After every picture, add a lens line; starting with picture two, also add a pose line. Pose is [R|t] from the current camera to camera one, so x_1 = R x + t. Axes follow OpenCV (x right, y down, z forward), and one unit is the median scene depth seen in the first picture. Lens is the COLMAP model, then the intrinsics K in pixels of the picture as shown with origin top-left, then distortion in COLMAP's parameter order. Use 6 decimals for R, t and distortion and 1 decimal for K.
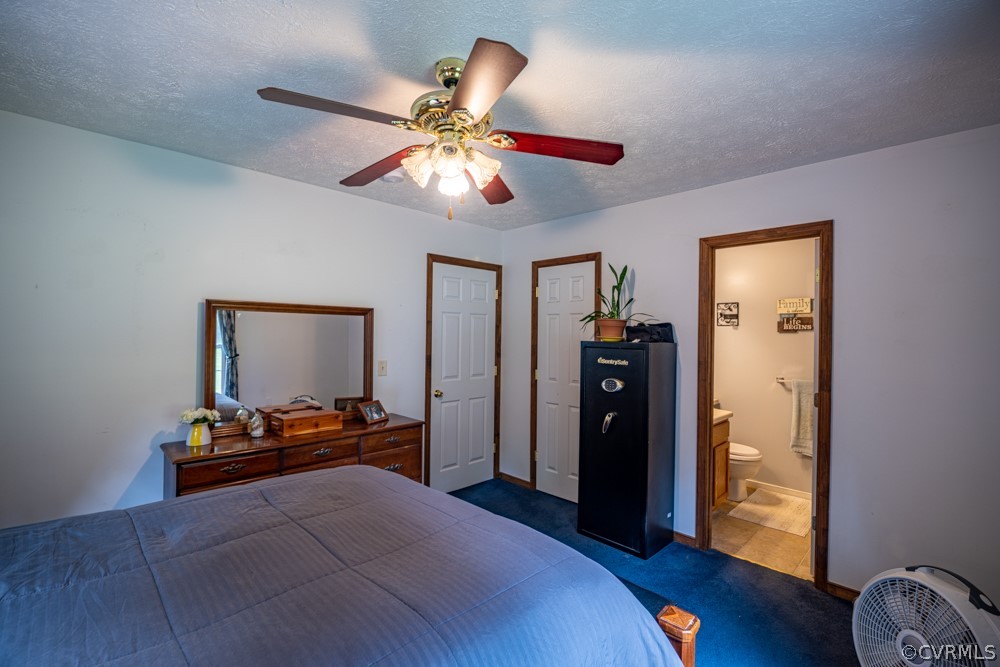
lens RADIAL K [[439.4, 0, 499.0], [0, 439.4, 330.5], [0, 0, 1]] dist [-0.016804, -0.000300]
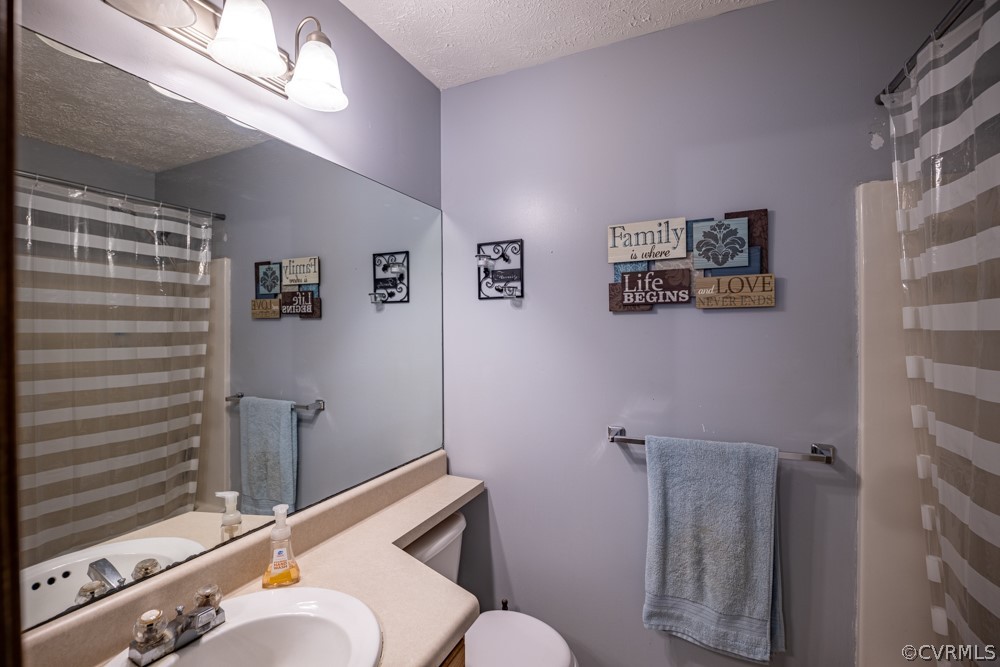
lens RADIAL K [[439.4, 0, 499.0], [0, 439.4, 330.5], [0, 0, 1]] dist [-0.016804, -0.000300]
pose [[0.944121, -0.017912, 0.329112, 0.424465], [0.015198, 0.999826, 0.010817, 0.015611], [-0.329248, -0.005211, 0.944229, 0.676147]]
